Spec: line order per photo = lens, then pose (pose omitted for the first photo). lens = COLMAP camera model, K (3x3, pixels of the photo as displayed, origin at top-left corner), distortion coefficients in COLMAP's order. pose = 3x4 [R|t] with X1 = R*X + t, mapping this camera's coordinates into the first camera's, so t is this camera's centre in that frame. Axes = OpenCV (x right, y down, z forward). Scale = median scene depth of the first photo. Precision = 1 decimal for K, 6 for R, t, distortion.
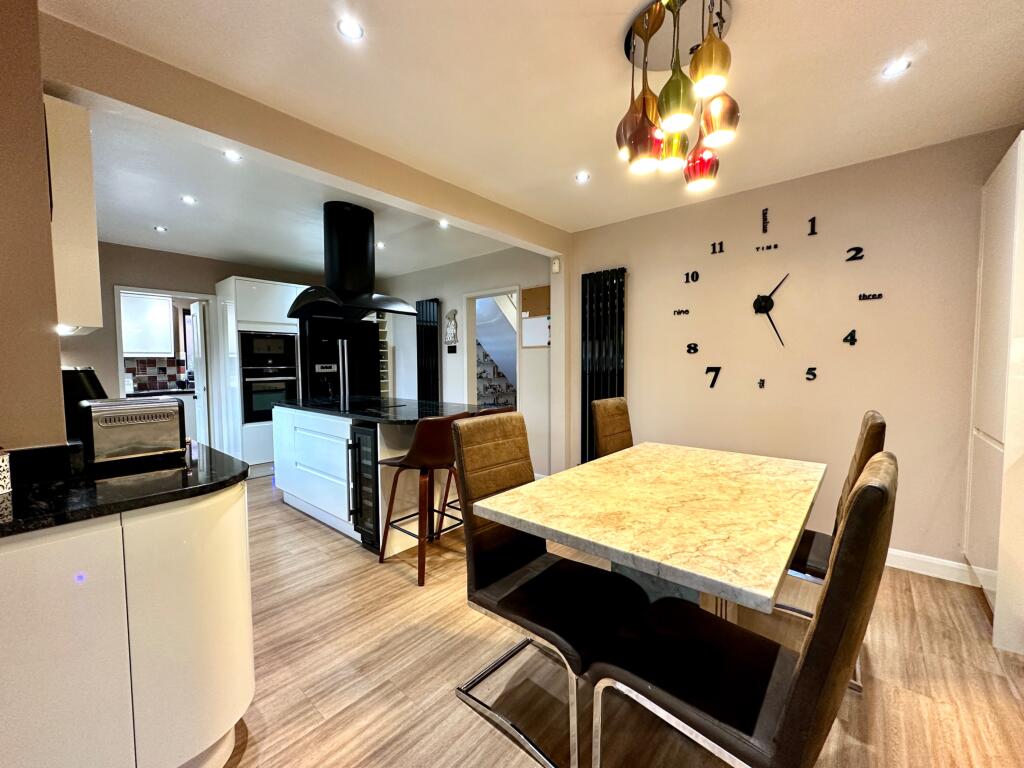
lens RADIAL K [[410.3, 0, 513.5], [0, 410.3, 384.6], [0, 0, 1]] dist [0.000166, 0.000489]
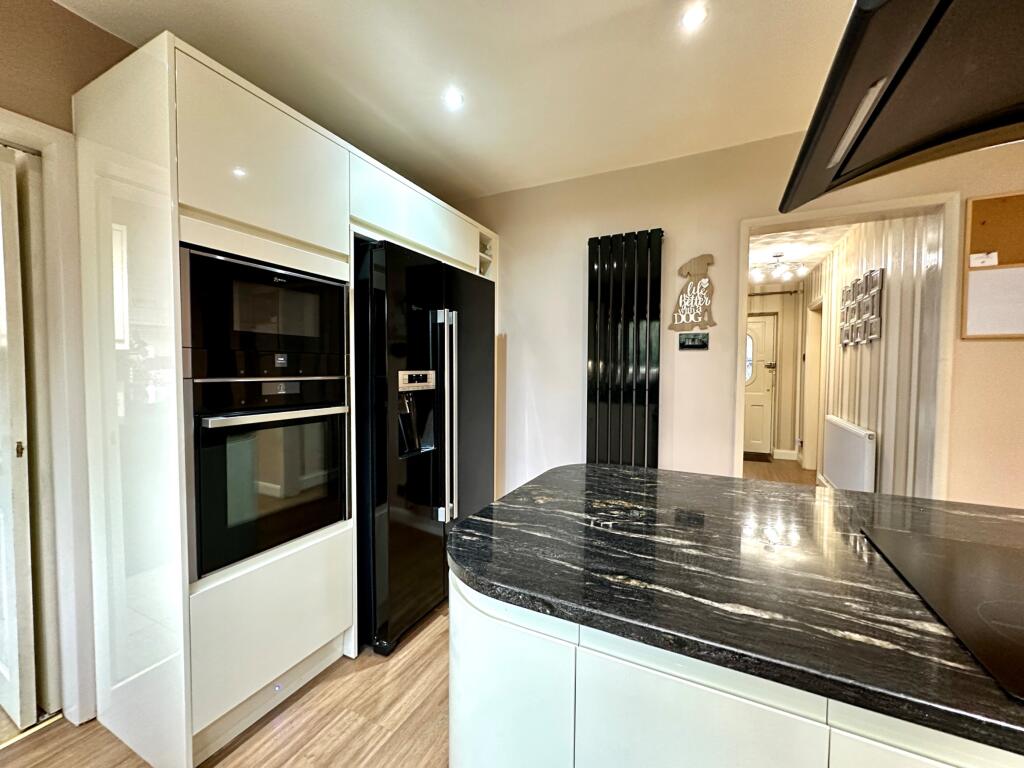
lens RADIAL K [[410.3, 0, 508.4], [0, 410.3, 384.4], [0, 0, 1]] dist [0.000166, 0.000489]
pose [[0.972360, 0.005979, 0.233409, -0.475942], [-0.002552, 0.999885, -0.014981, -0.031587], [-0.233472, 0.013971, 0.972263, 0.622791]]
